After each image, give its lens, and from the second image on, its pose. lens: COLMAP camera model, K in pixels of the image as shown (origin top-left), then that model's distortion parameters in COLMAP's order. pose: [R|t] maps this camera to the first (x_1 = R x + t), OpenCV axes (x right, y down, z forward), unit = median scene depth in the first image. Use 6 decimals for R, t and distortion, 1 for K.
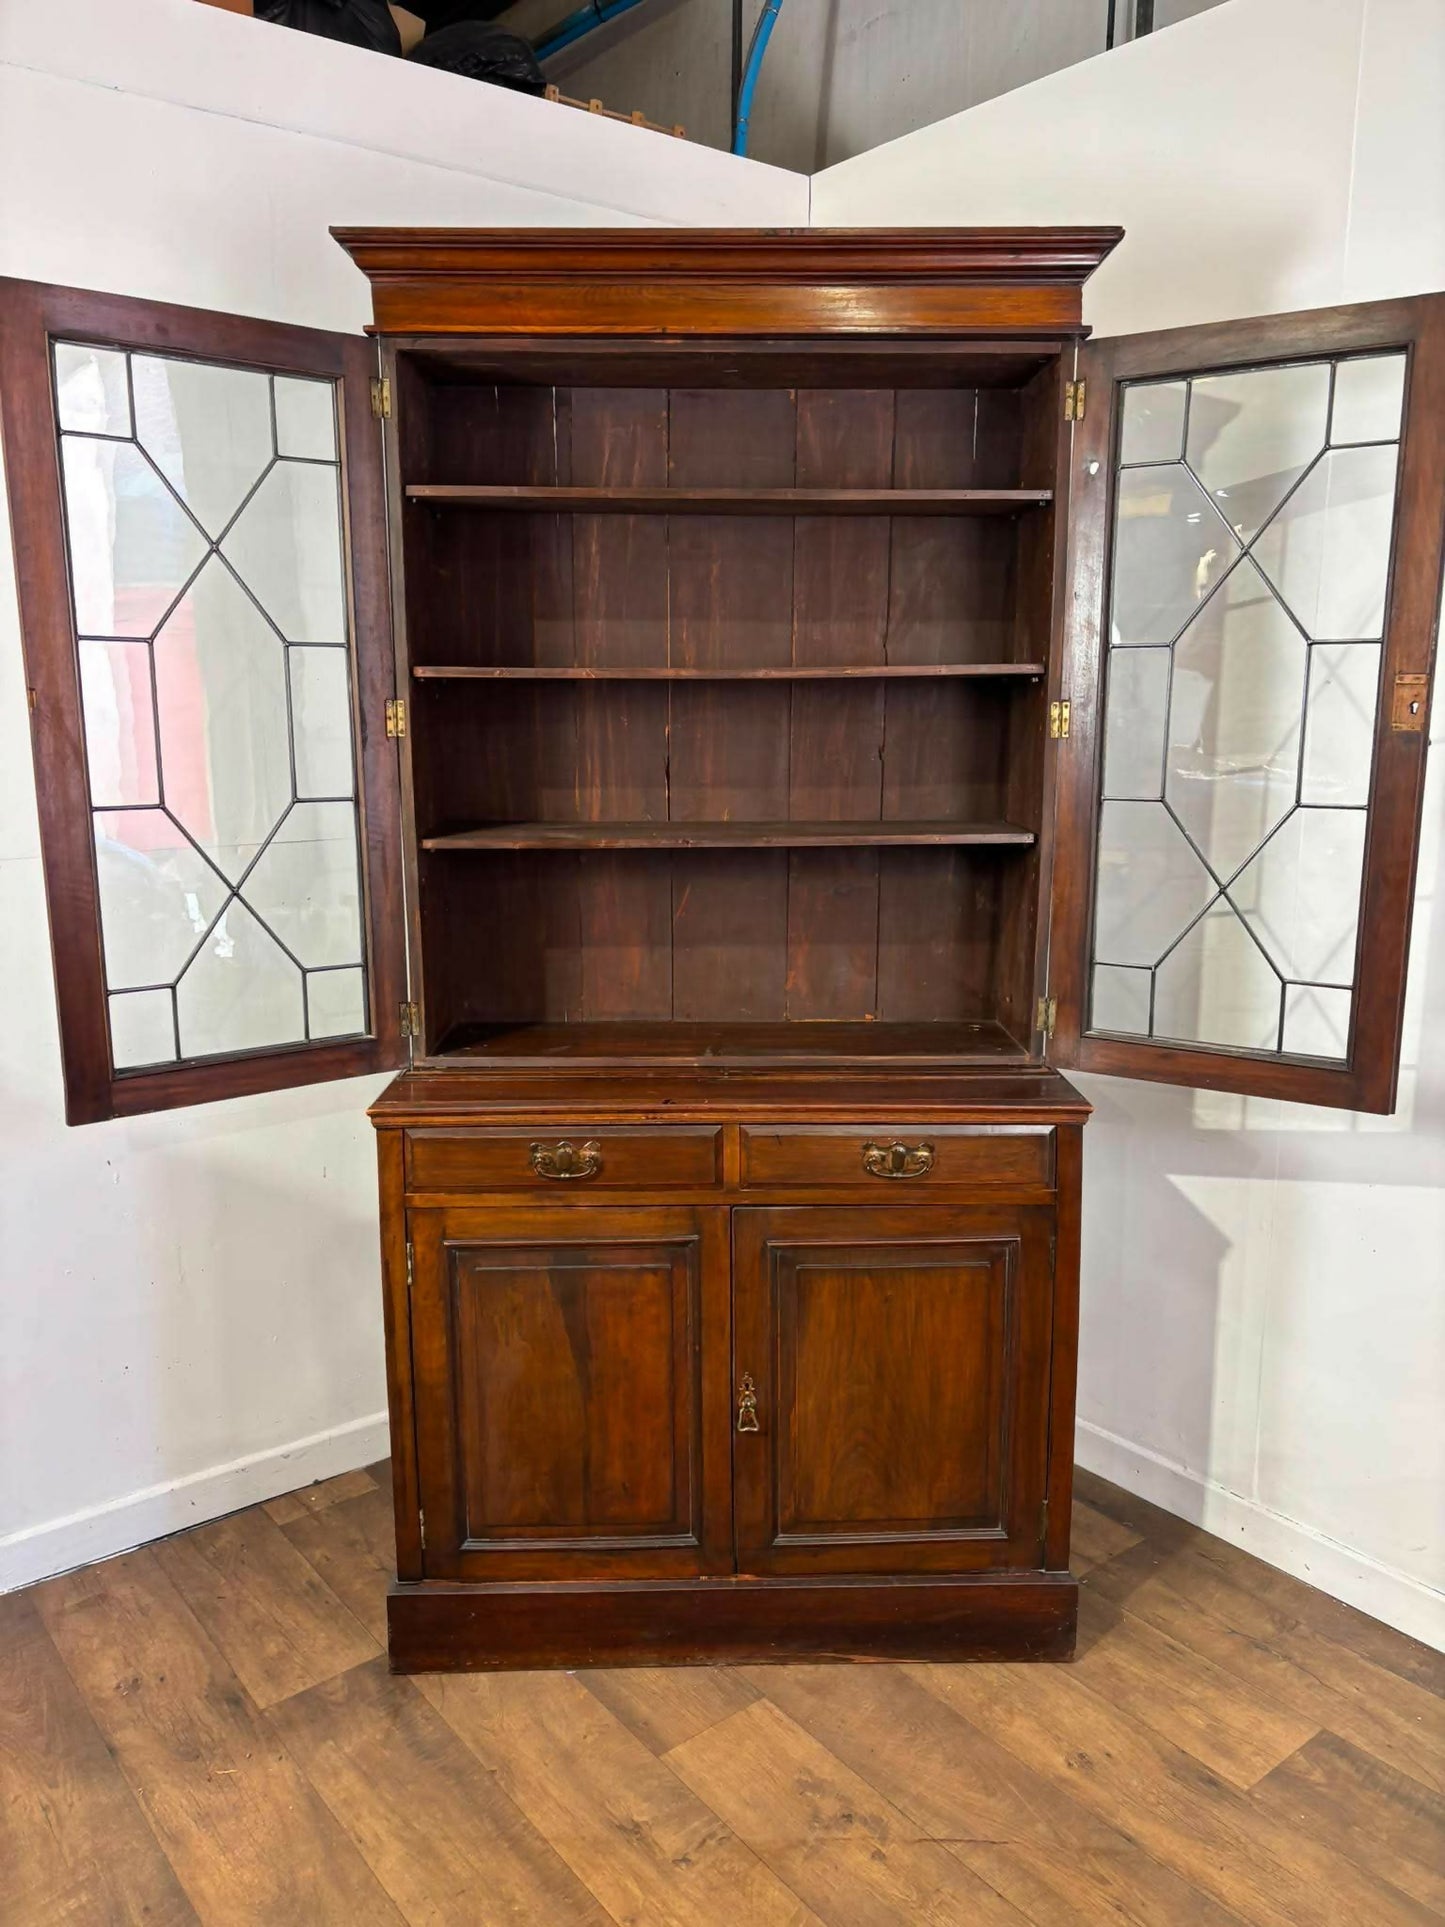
lens RADIAL K [[1472.9, 0, 736.4], [0, 1472.9, 966.3], [0, 0, 1]] dist [0.054448, -0.063008]
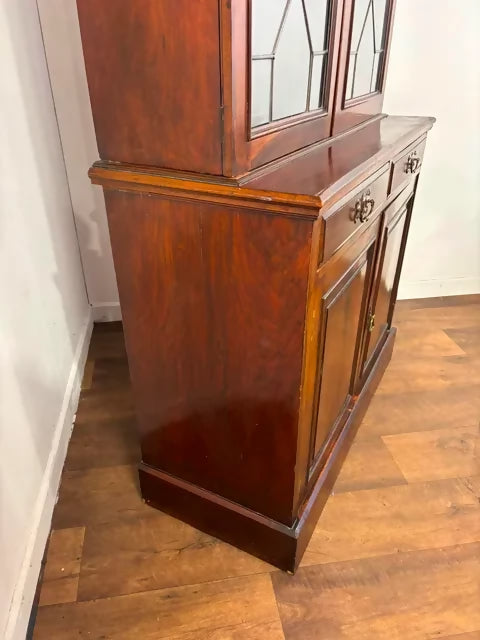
lens RADIAL K [[489.2, 0, 236.9], [0, 489.2, 324.3], [0, 0, 1]] dist [0.054448, -0.063008]
pose [[0.486455, -0.434418, 0.758052, -0.561820], [0.167095, 0.897871, 0.407316, 0.023840], [-0.857578, -0.071474, 0.509363, 0.845641]]
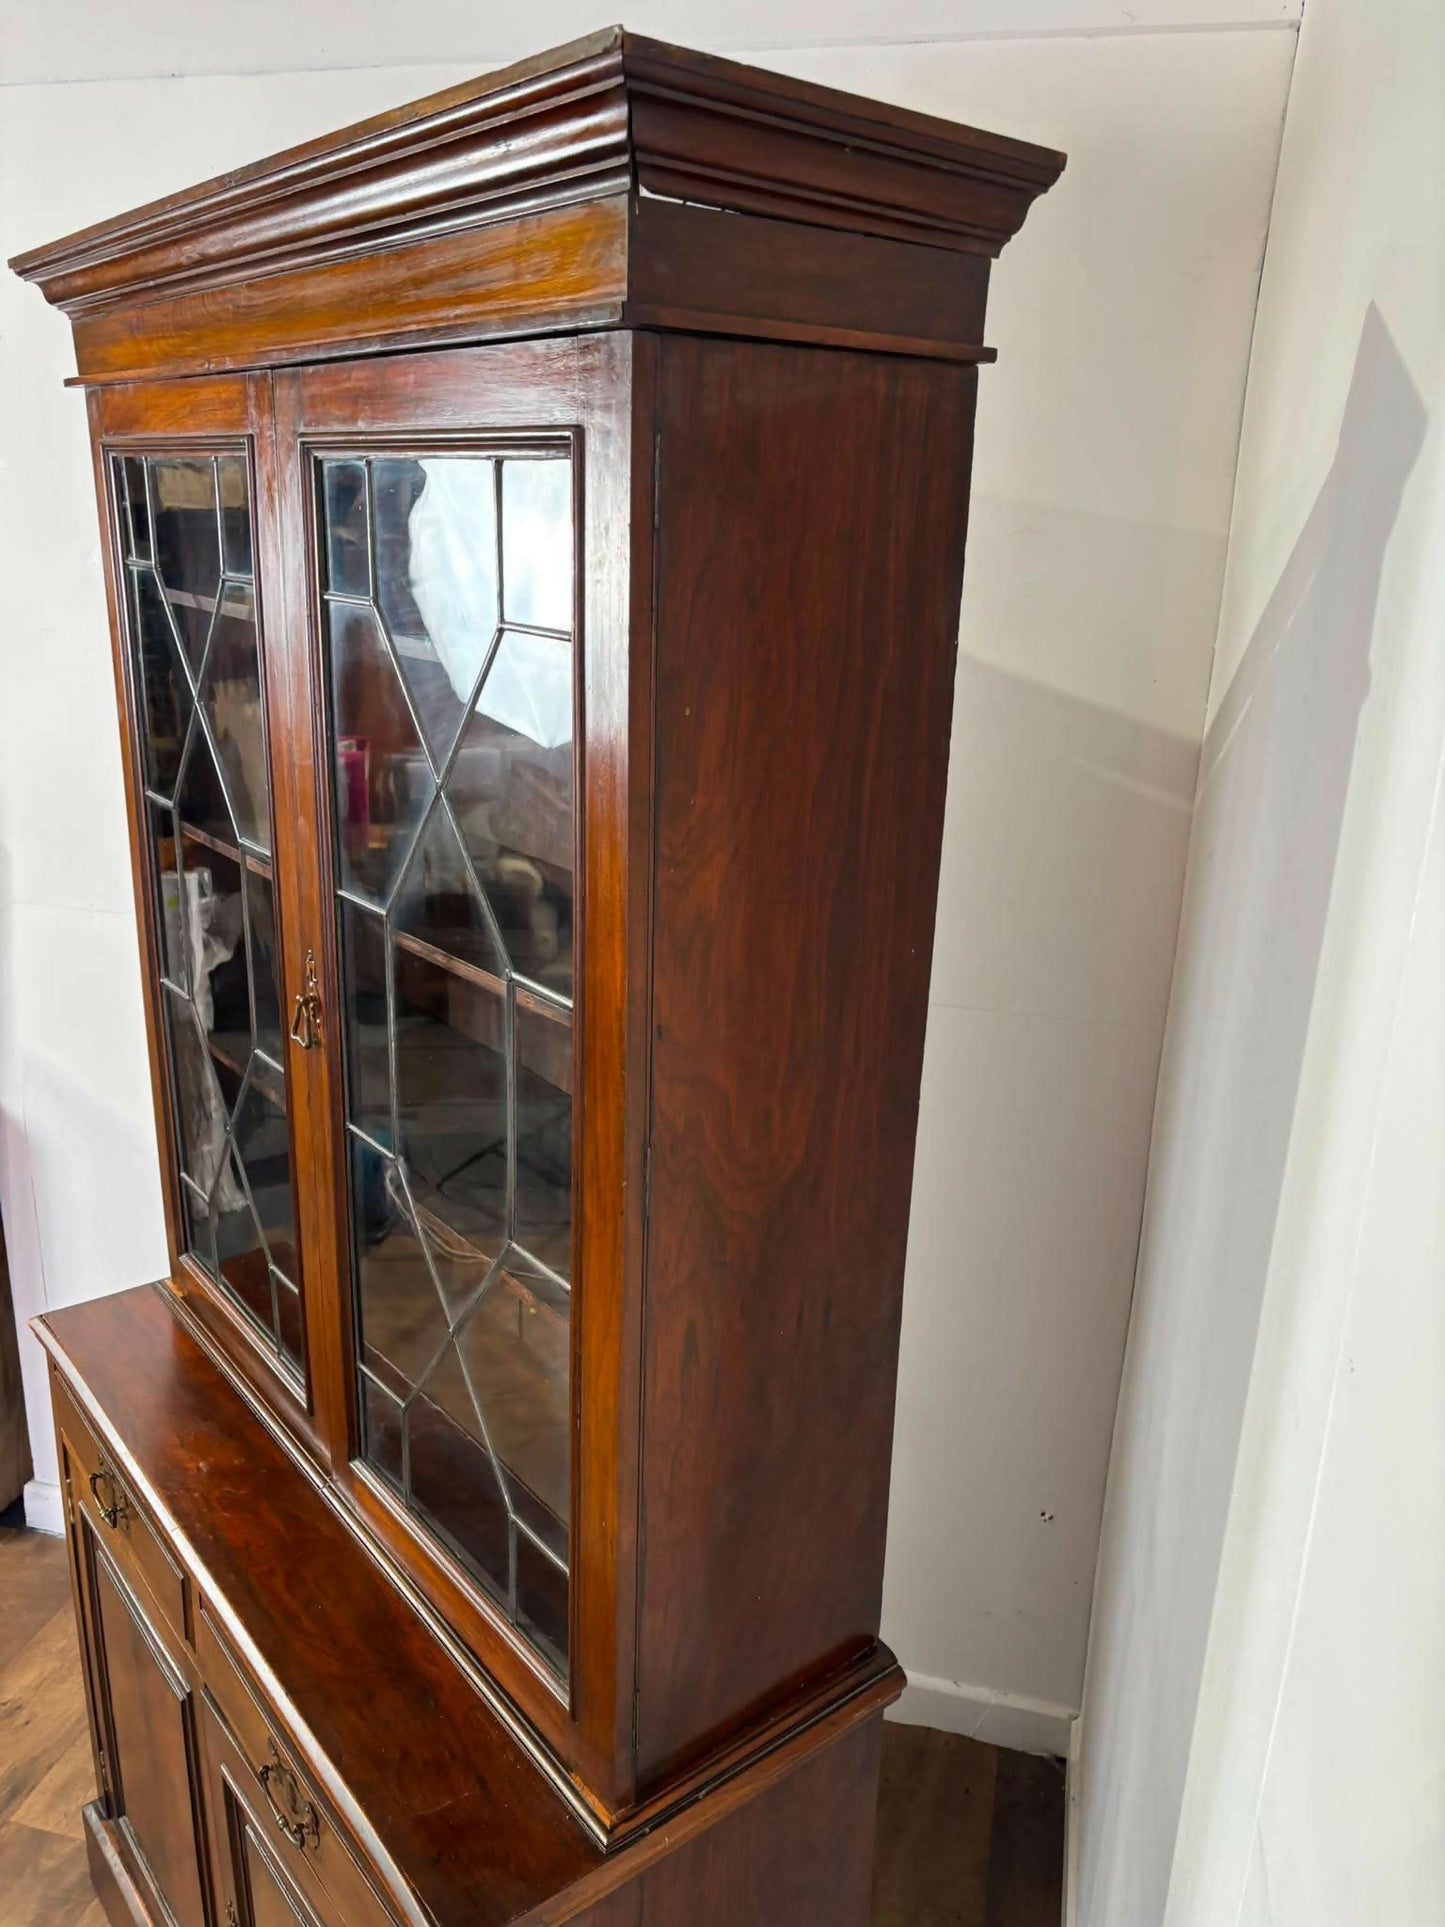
lens RADIAL K [[1472.9, 0, 719.5], [0, 1472.9, 948.3], [0, 0, 1]] dist [0.054448, -0.063008]
pose [[0.603077, 0.256348, -0.755370, 0.566226], [-0.180048, 0.966263, 0.184171, -0.326872], [0.777098, 0.024933, 0.628886, 0.743878]]
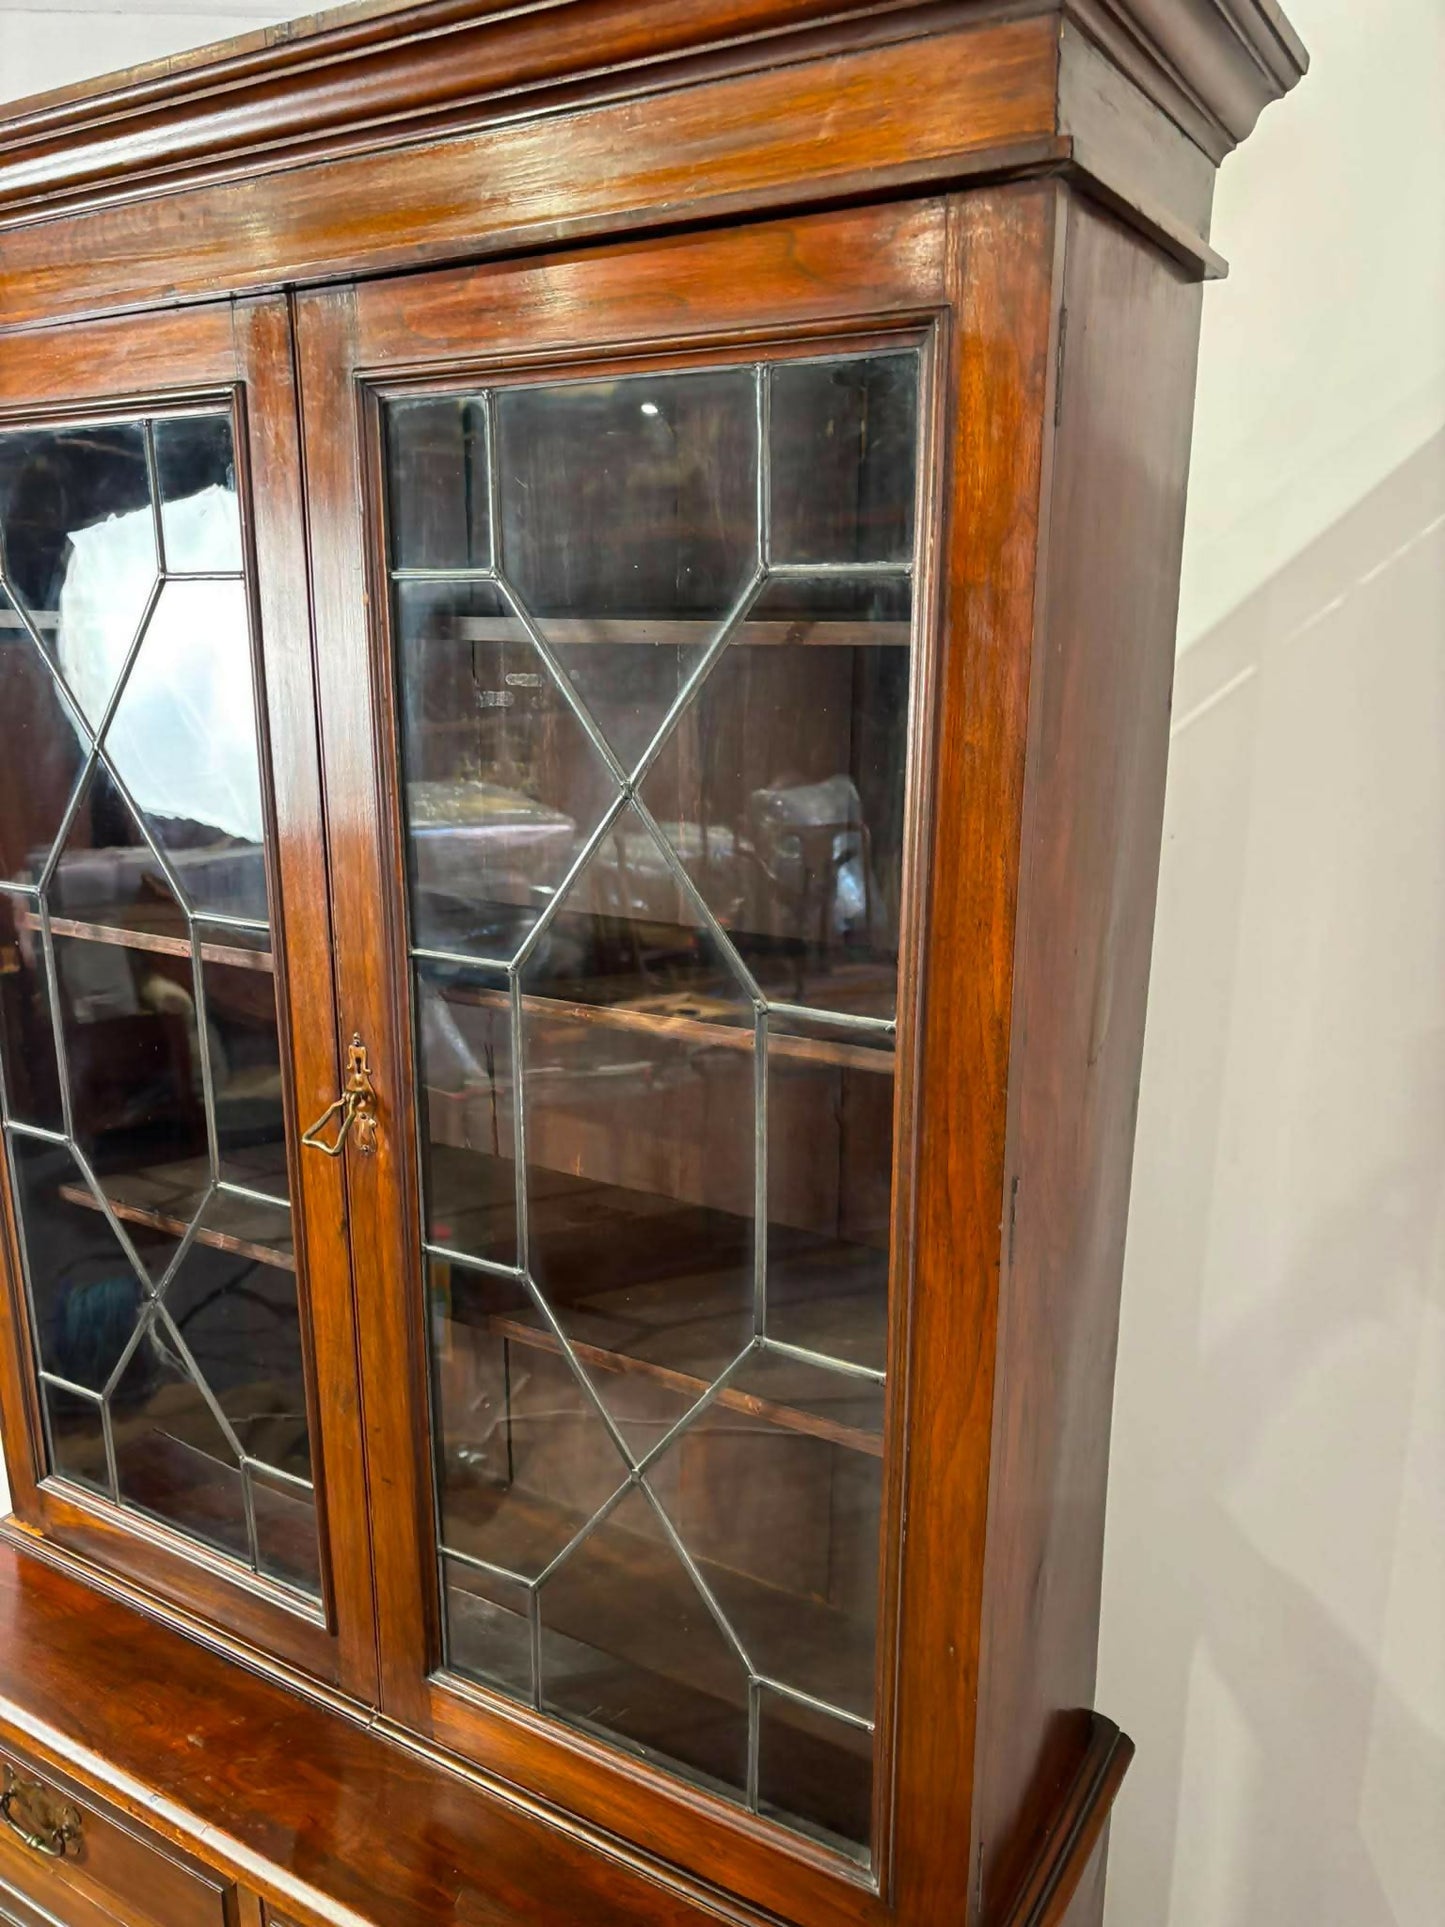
lens RADIAL K [[1472.9, 0, 723.2], [0, 1472.9, 969.8], [0, 0, 1]] dist [0.054448, -0.063008]
pose [[0.844643, 0.135984, -0.517771, 0.349817], [-0.104290, 0.990466, 0.090000, -0.259408], [0.525073, -0.022019, 0.850772, 0.649638]]
